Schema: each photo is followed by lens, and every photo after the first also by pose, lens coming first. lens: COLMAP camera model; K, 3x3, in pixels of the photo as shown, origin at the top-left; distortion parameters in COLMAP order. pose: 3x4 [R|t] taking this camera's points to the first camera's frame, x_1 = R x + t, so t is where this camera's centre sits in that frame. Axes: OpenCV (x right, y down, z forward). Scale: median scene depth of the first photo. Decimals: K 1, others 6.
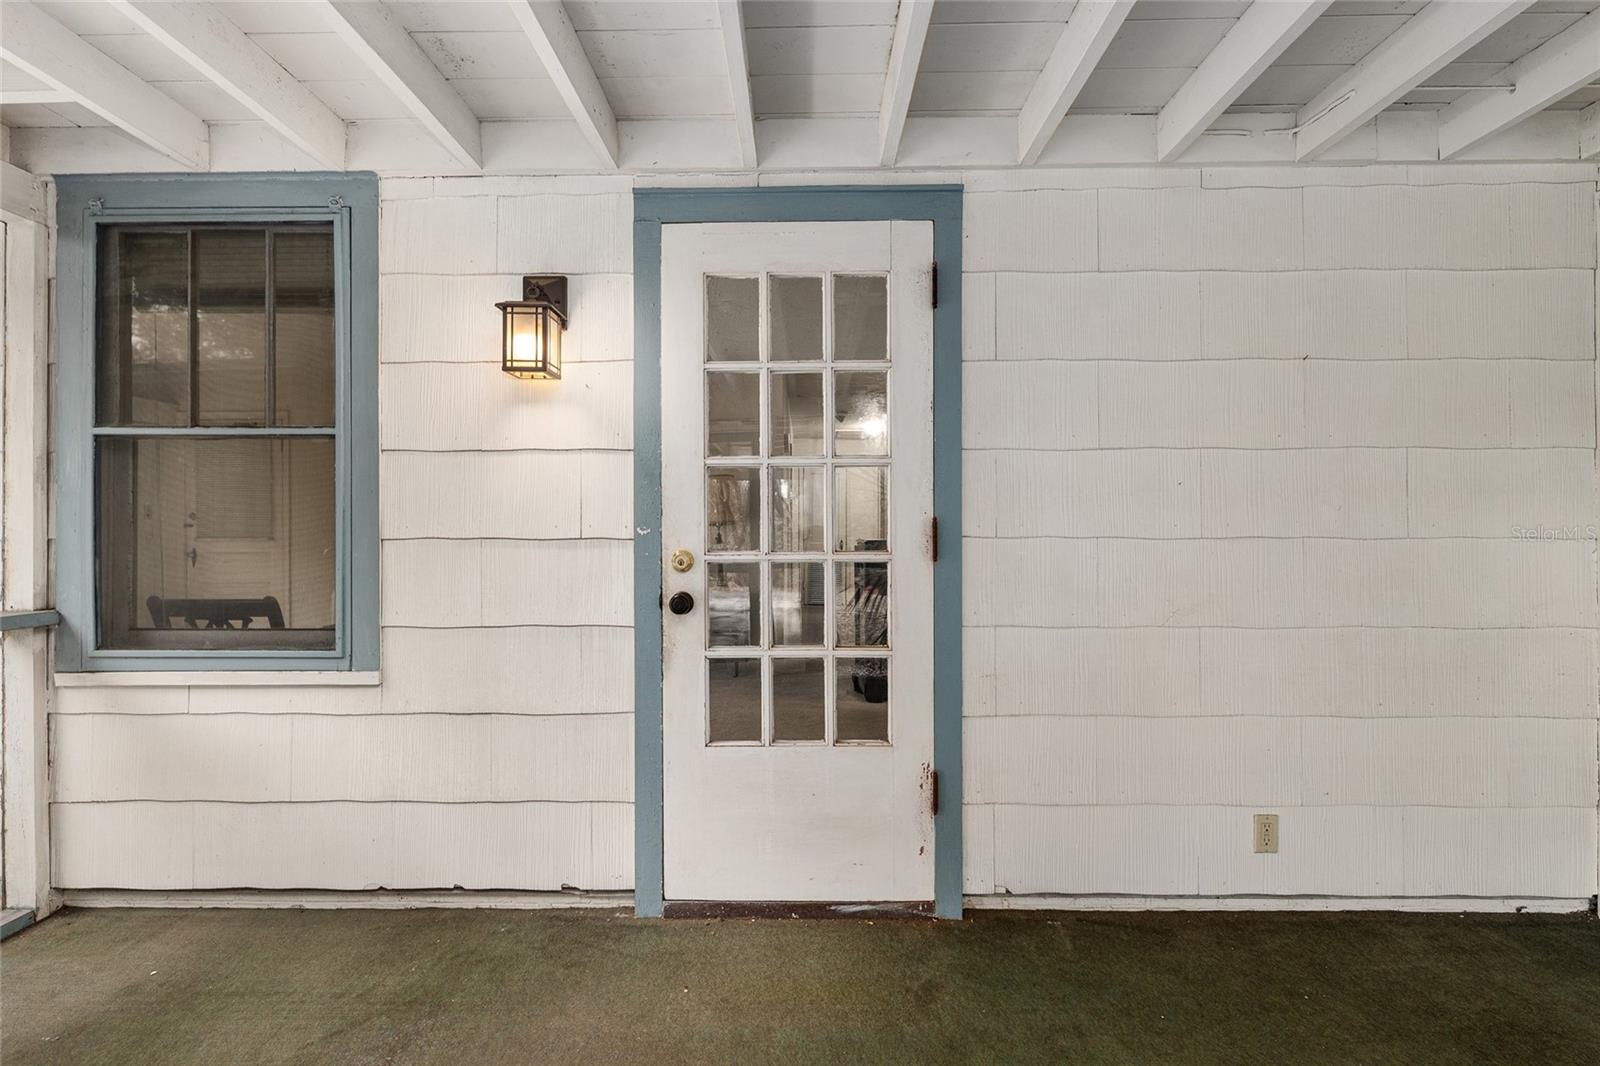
lens RADIAL K [[719.6, 0, 793.7], [0, 719.6, 522.1], [0, 0, 1]] dist [-0.000021, 0.000240]
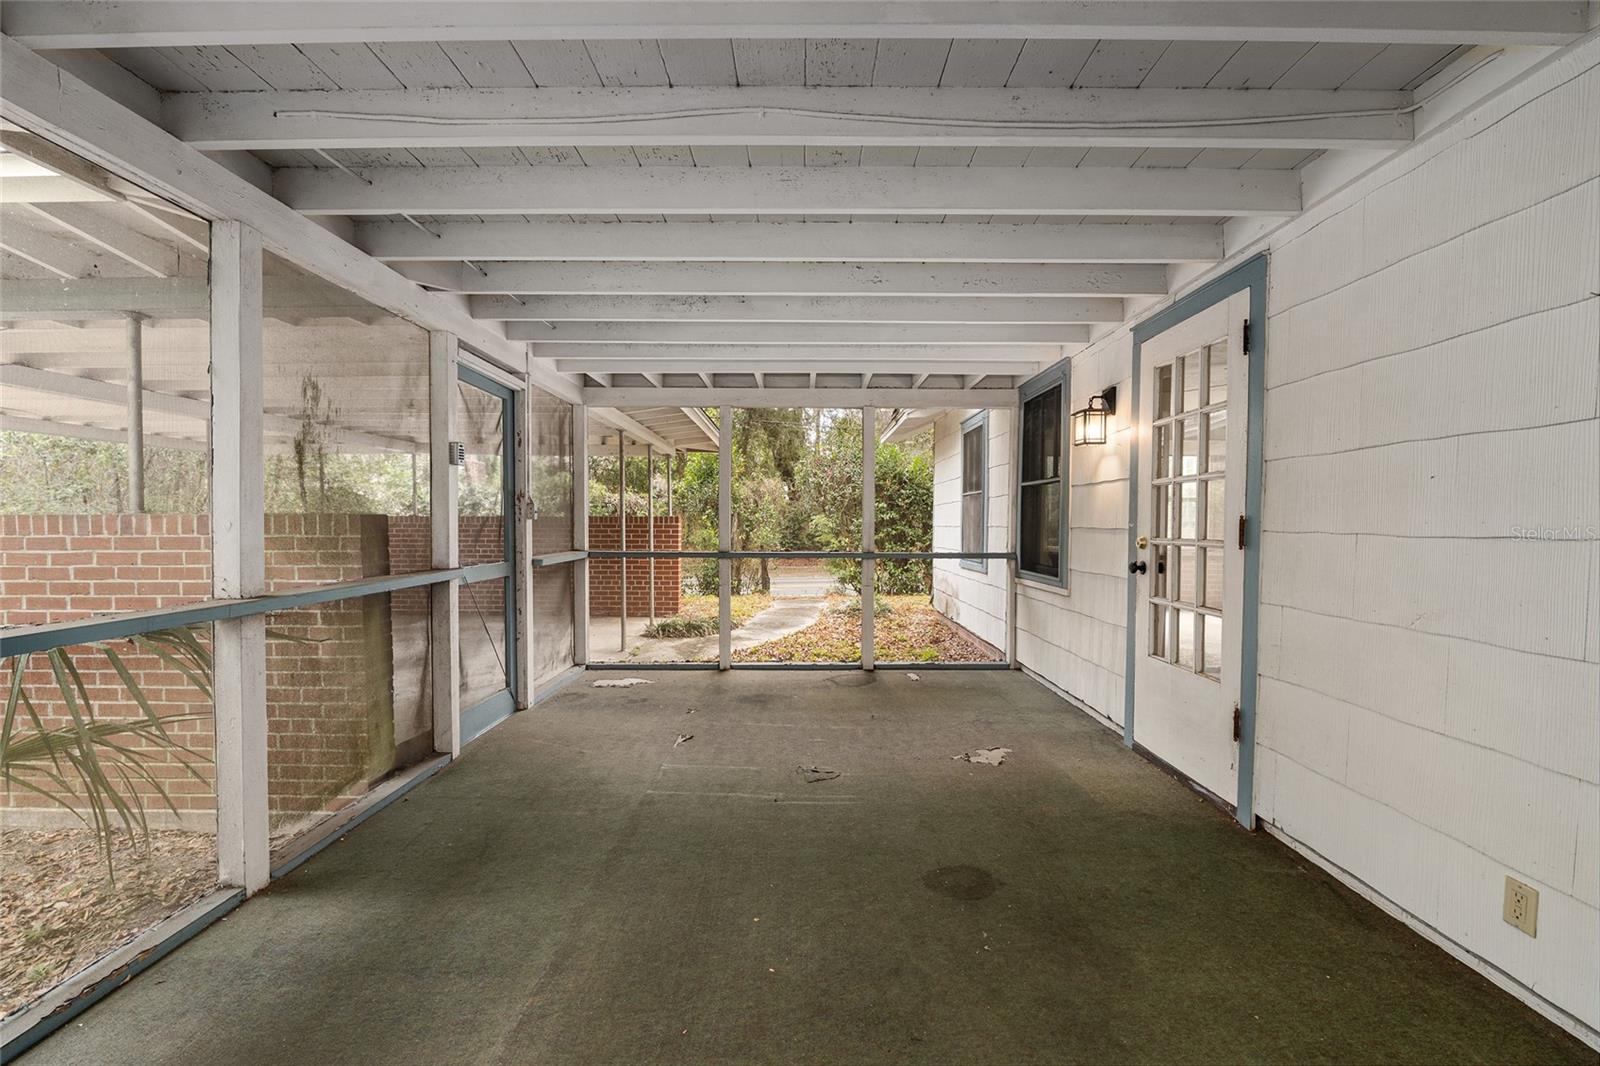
lens RADIAL K [[661.0, 0, 793.8], [0, 661.0, 535.5], [0, 0, 1]] dist [-0.010502, 0.000163]
pose [[0.000642, 0.023031, -0.999735, 1.380243], [-0.006780, 0.999712, 0.023026, 0.006678], [0.999977, 0.006764, 0.000798, 0.184541]]
